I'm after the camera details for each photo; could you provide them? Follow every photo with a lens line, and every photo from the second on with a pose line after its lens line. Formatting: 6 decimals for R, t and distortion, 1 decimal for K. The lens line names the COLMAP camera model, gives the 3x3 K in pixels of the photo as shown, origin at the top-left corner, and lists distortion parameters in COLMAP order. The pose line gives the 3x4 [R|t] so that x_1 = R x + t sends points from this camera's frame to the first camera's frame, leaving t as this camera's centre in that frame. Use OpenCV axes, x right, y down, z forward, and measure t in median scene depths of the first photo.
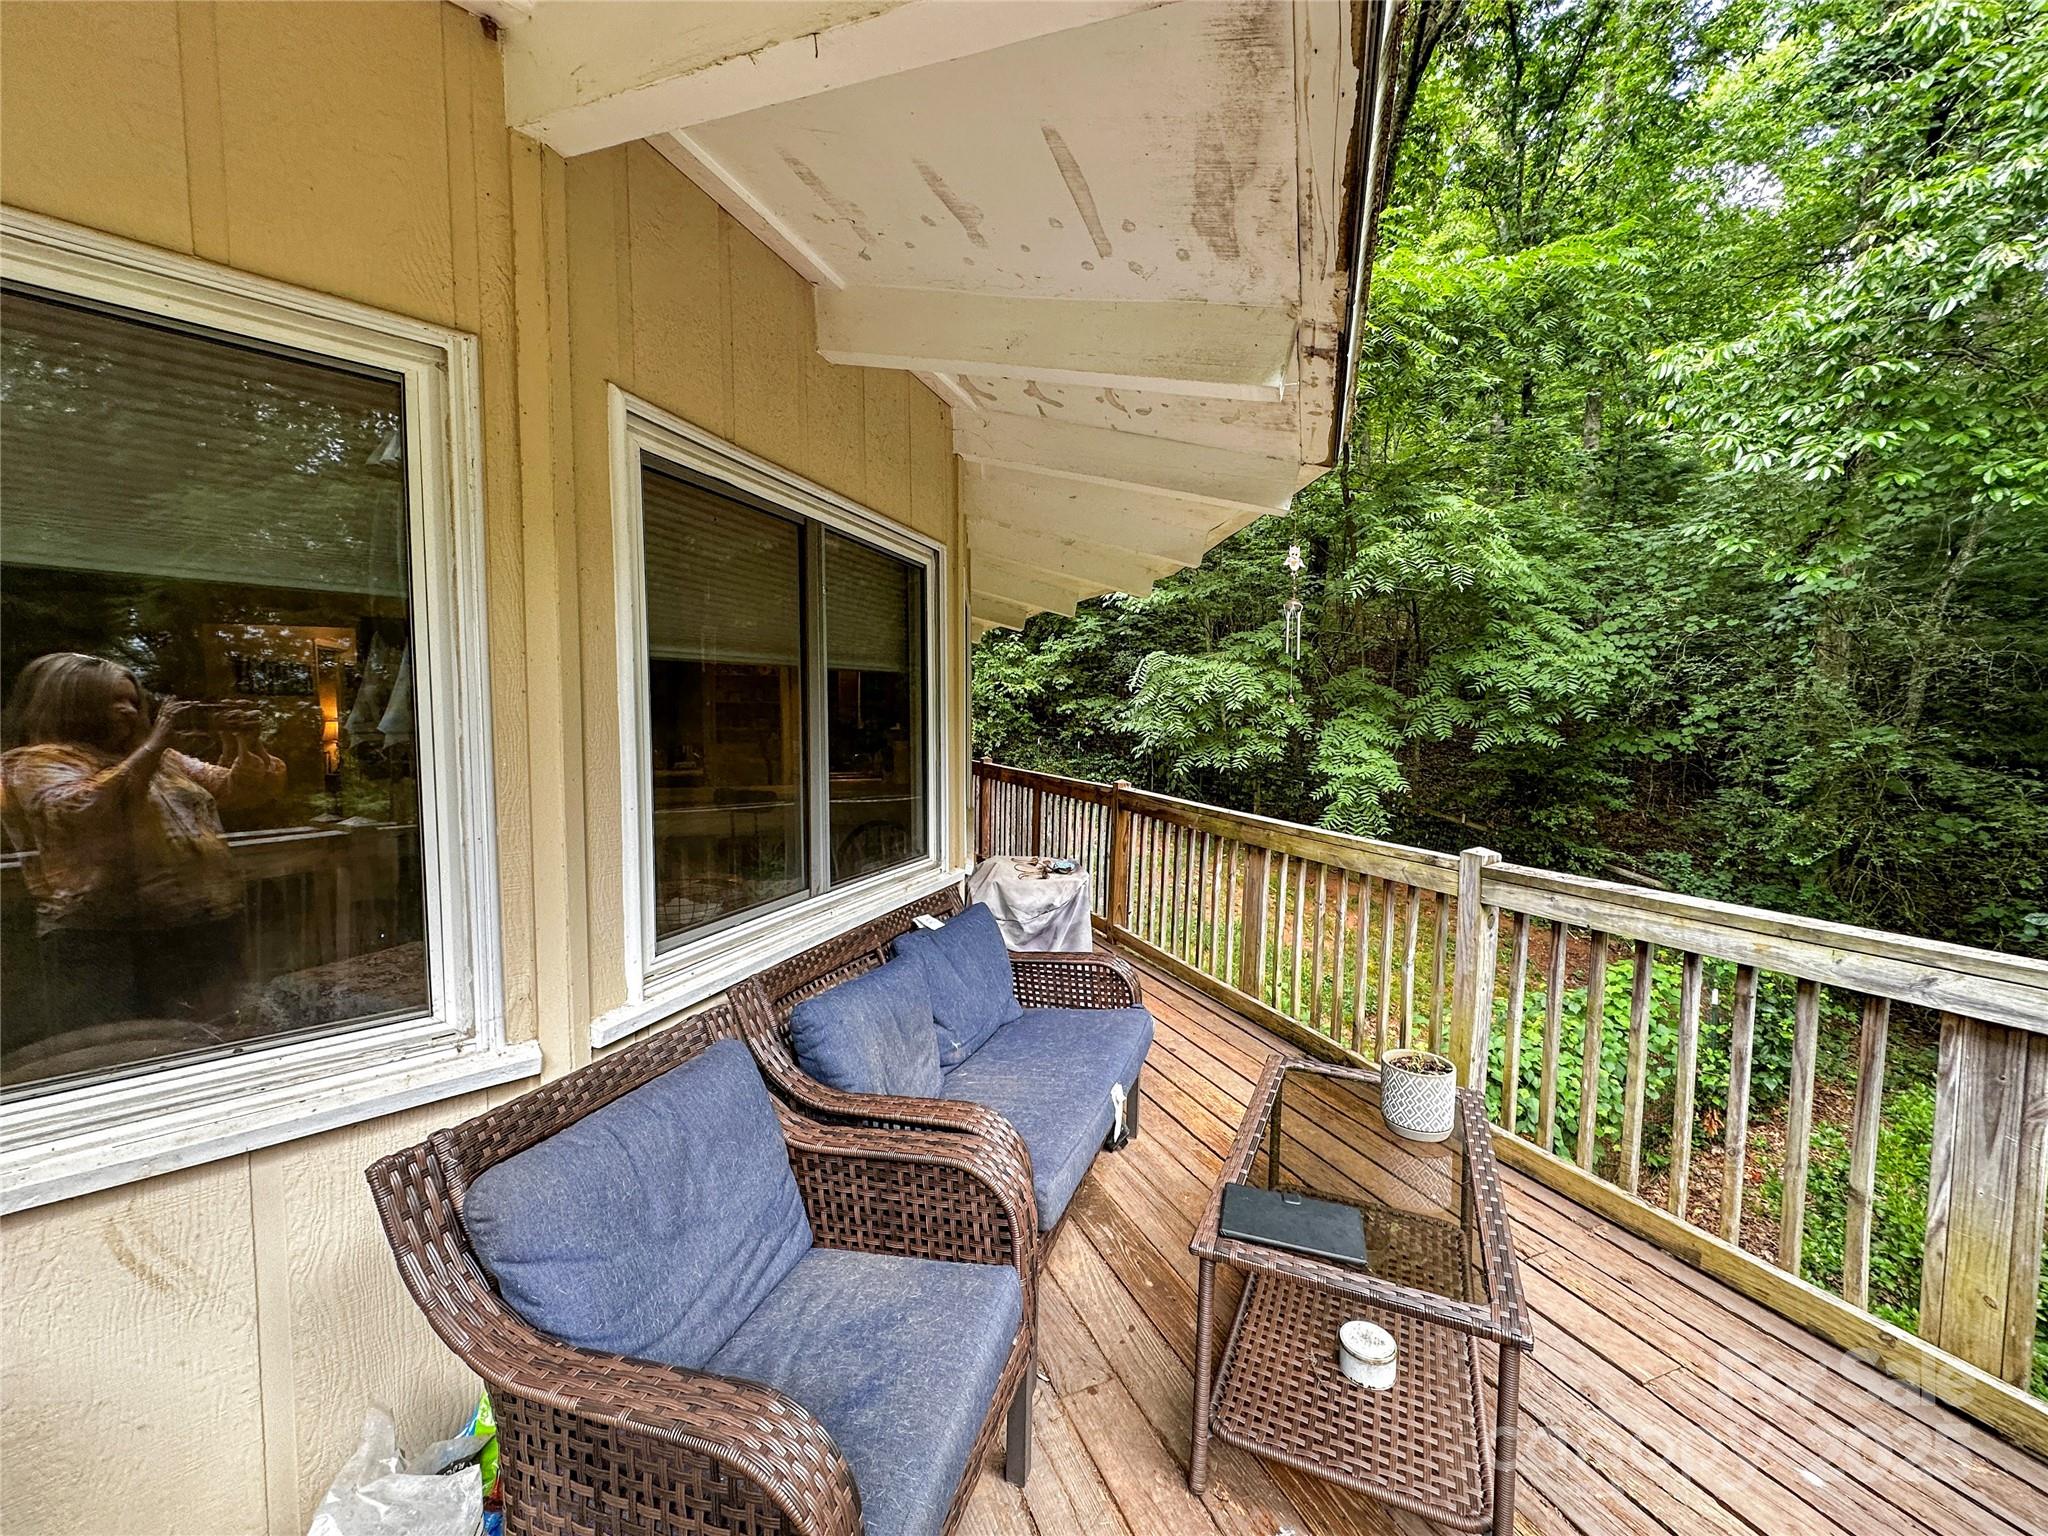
lens RADIAL K [[816.4, 0, 1023.3], [0, 816.4, 769.6], [0, 0, 1]] dist [0.000204, -0.000031]
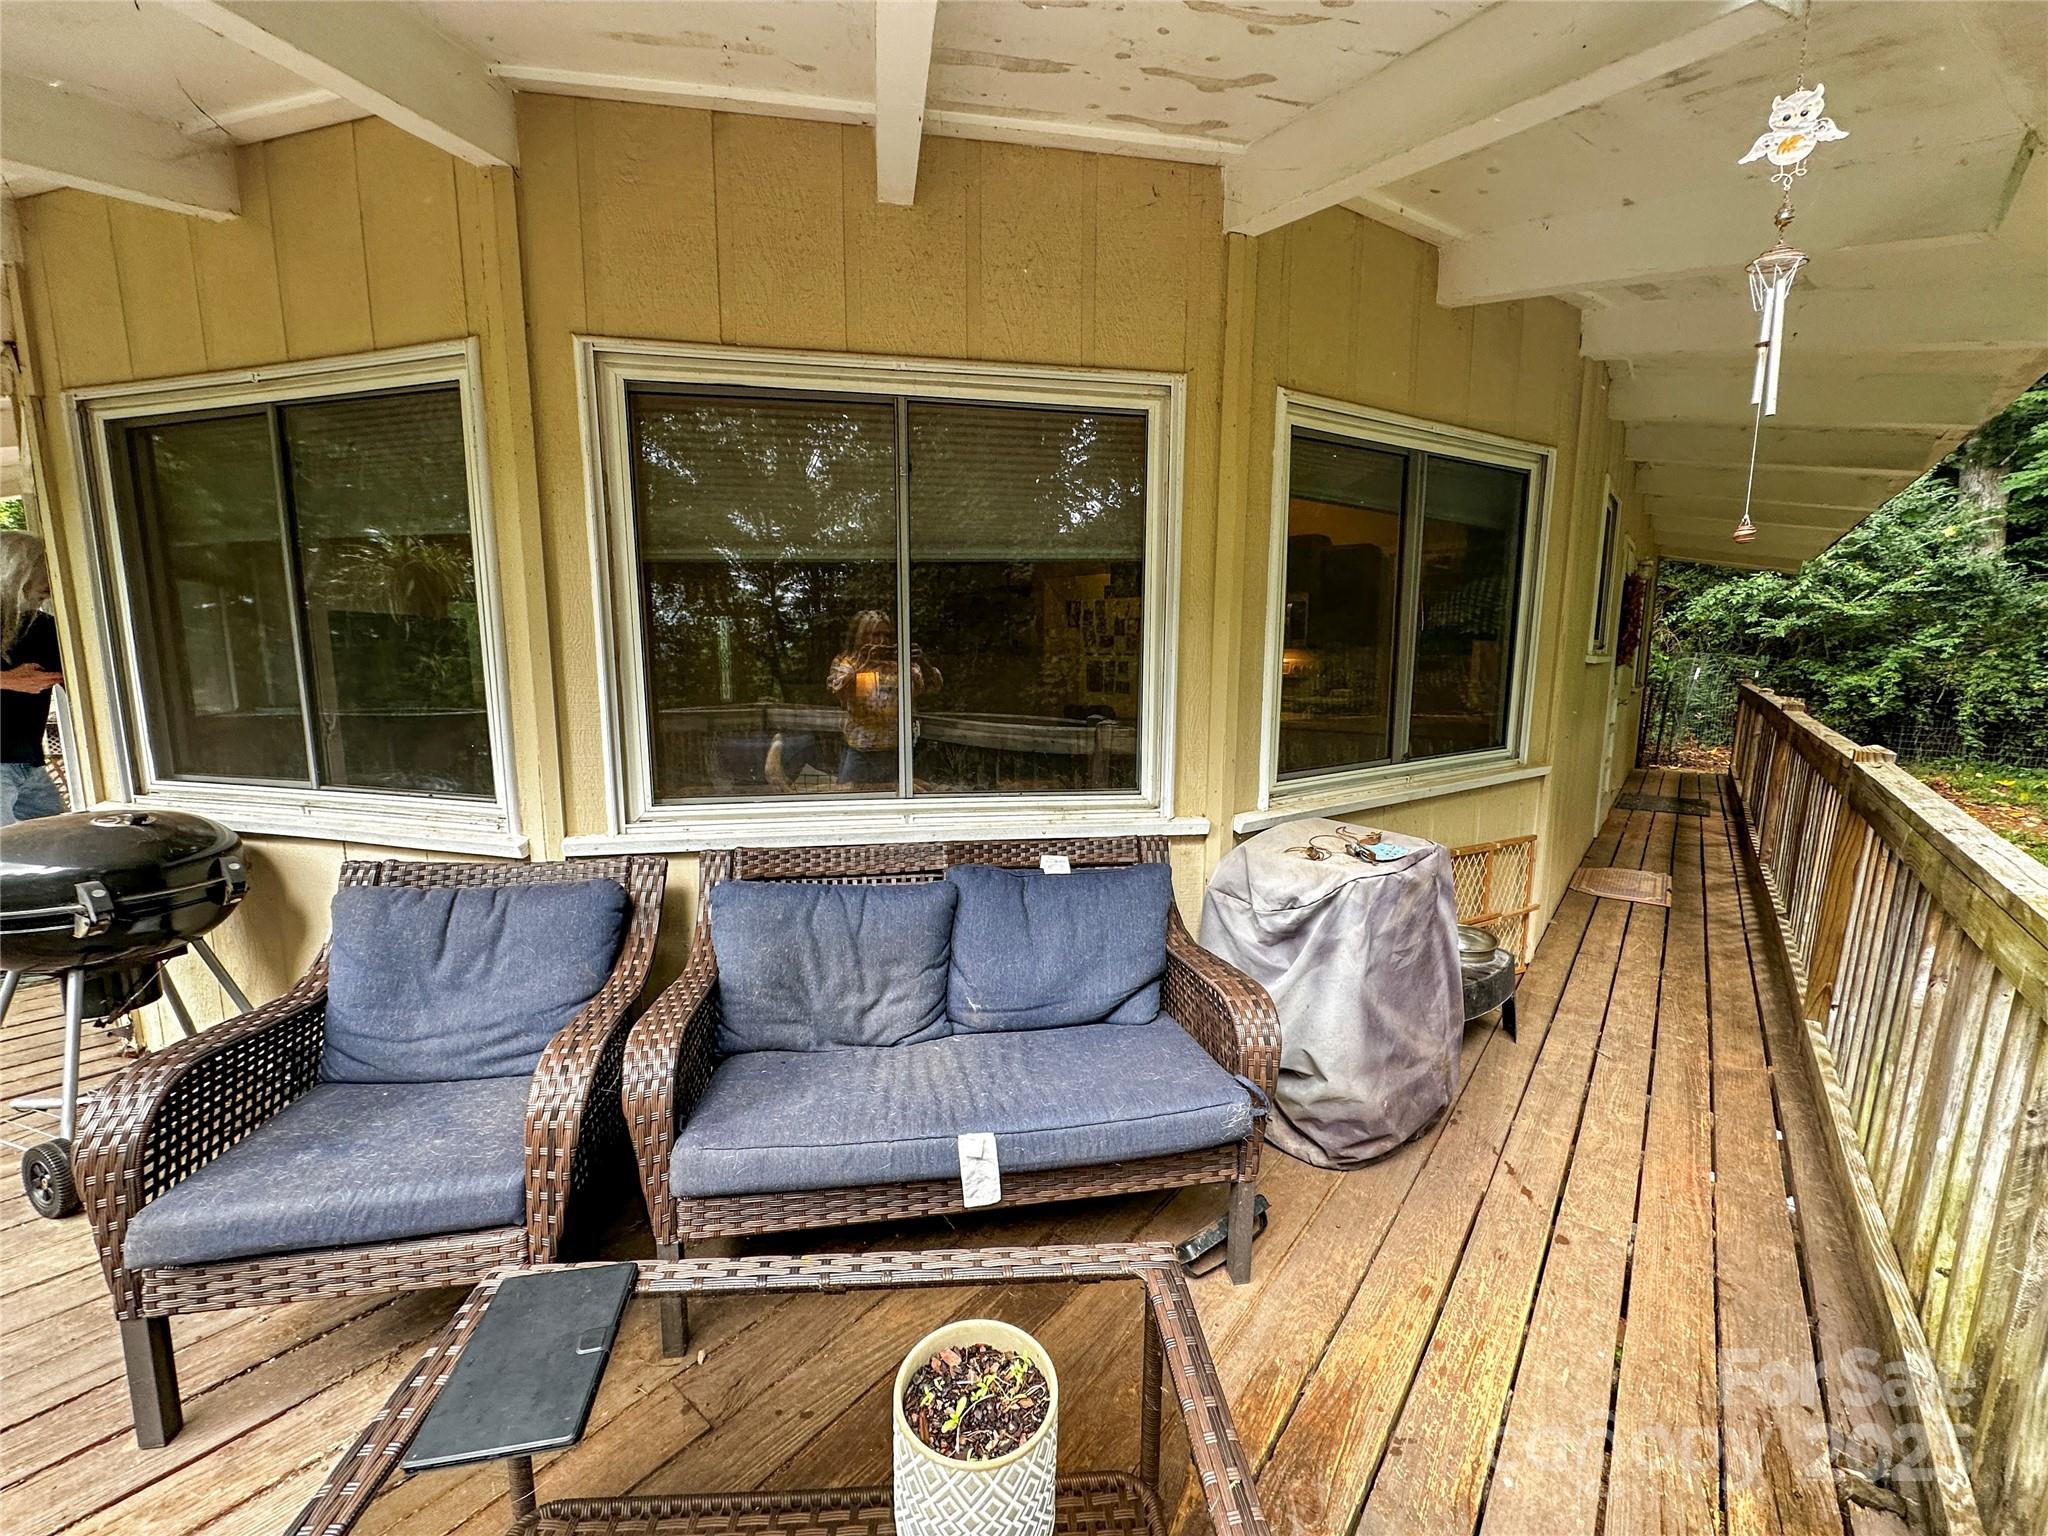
lens RADIAL K [[830.7, 0, 1024.0], [0, 830.7, 768.0], [0, 0, 1]] dist [0.001117, 0.000214]
pose [[0.481209, 0.116992, -0.868764, 0.105452], [-0.057864, 0.993132, 0.101689, 0.001418], [0.874694, 0.001336, 0.484674, 0.104766]]
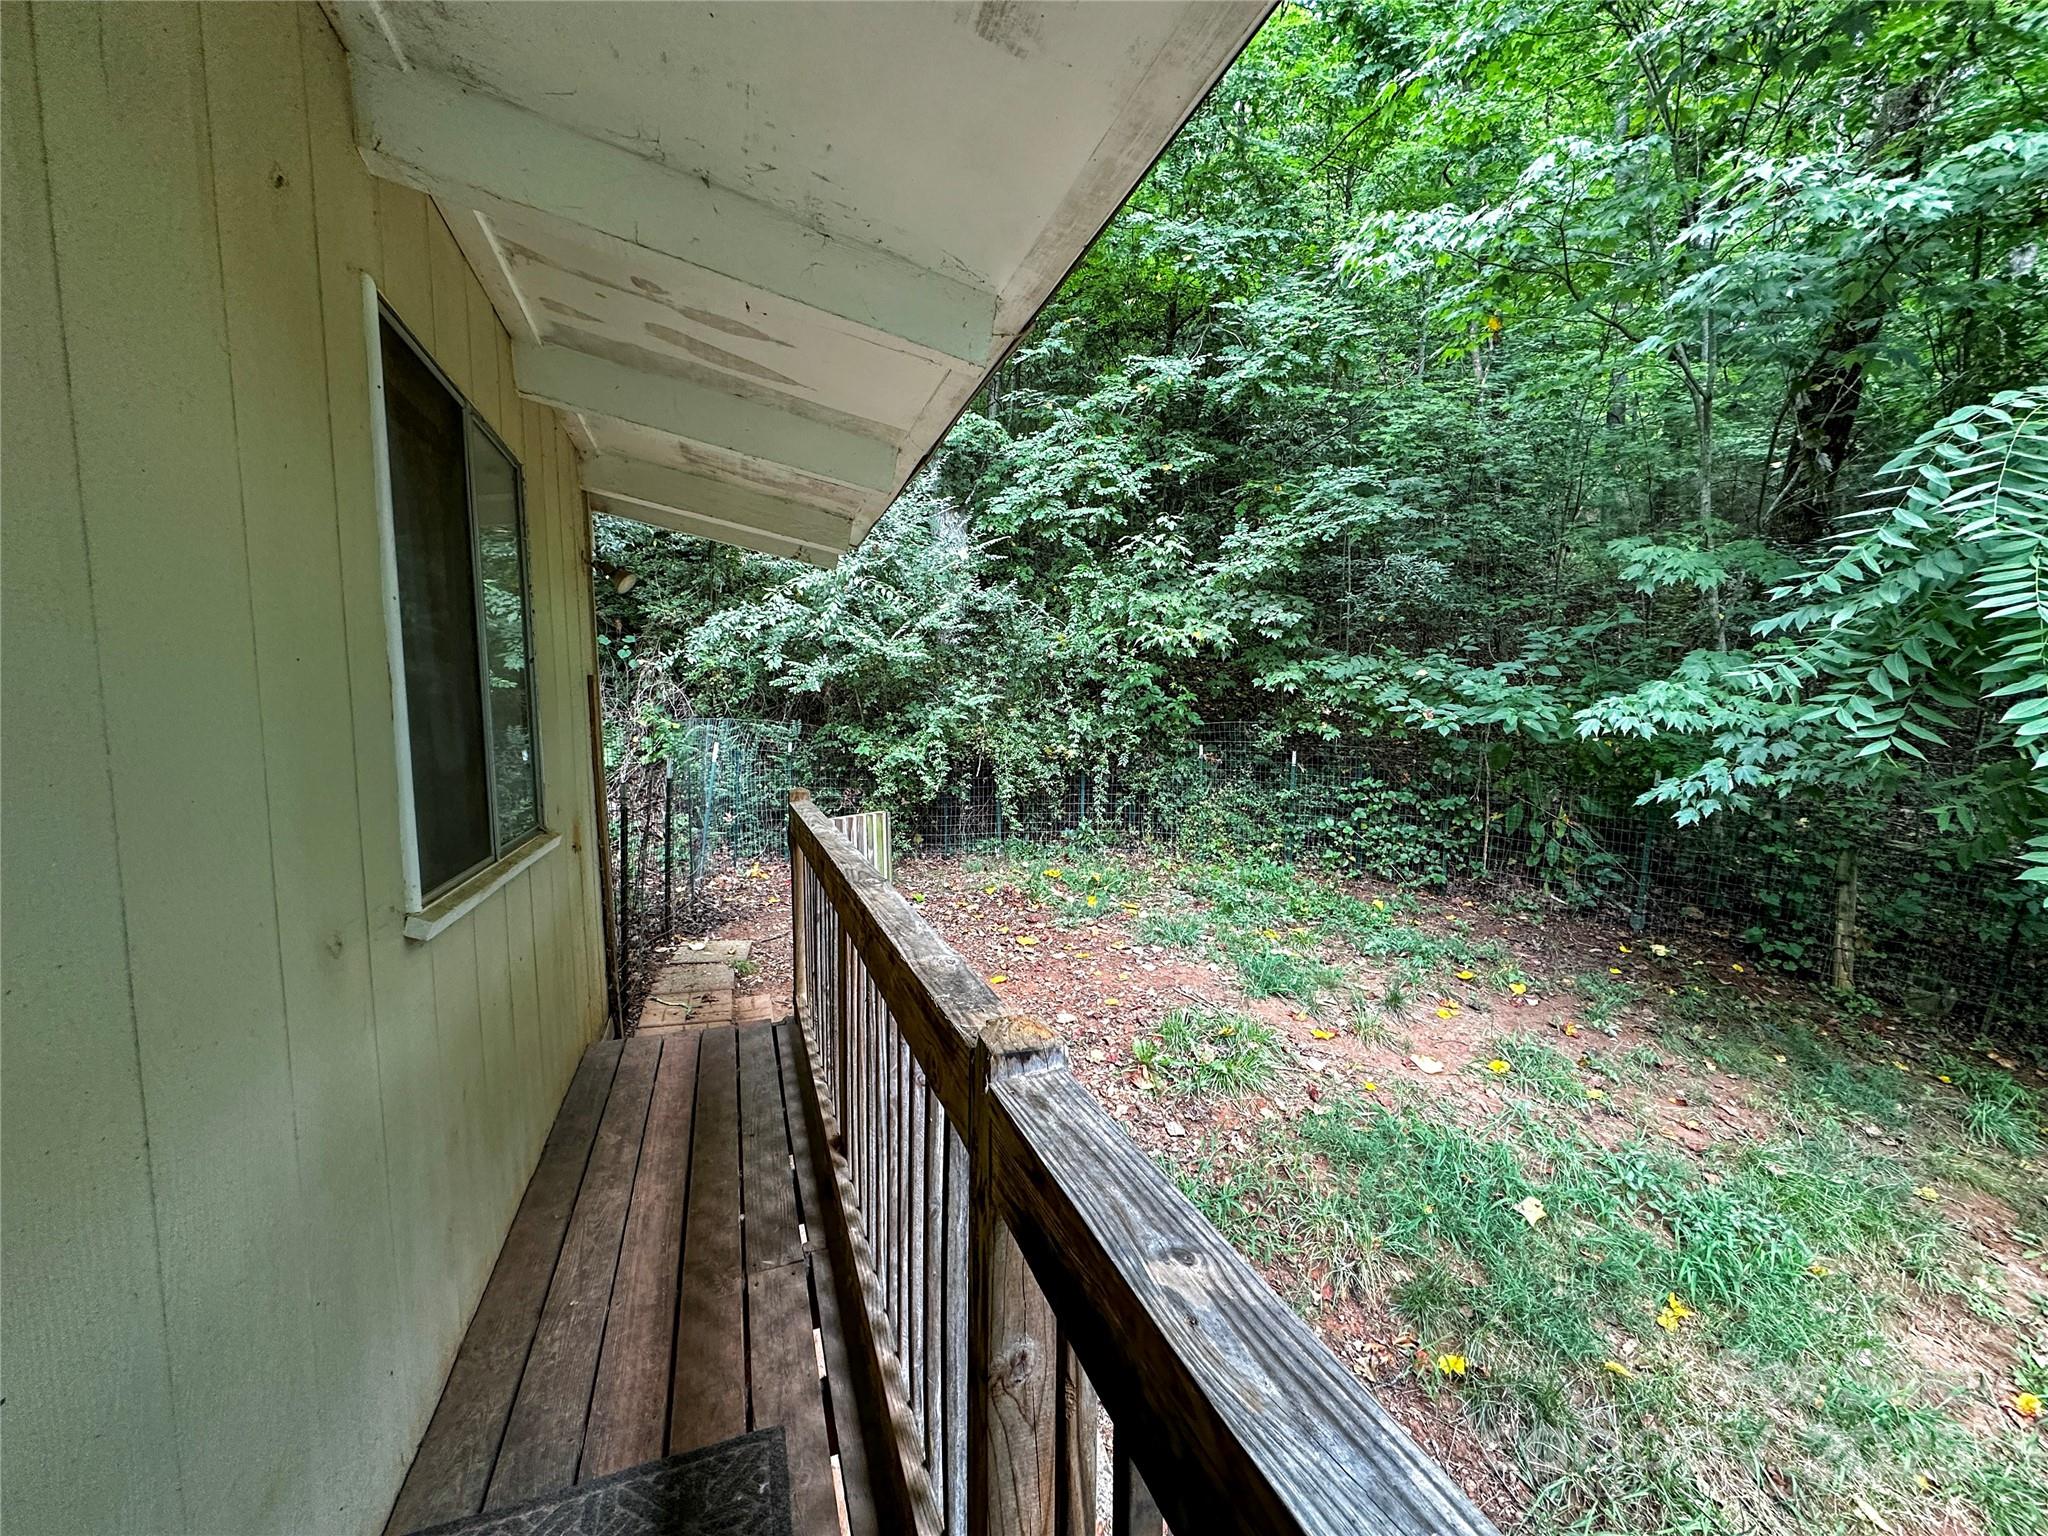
lens RADIAL K [[816.4, 0, 1023.3], [0, 816.4, 769.6], [0, 0, 1]] dist [0.000204, -0.000031]
pose [[0.998454, -0.016739, -0.052995, -0.067304], [0.017334, 0.999792, 0.010792, -0.033516], [0.052804, -0.011694, 0.998536, 0.550246]]
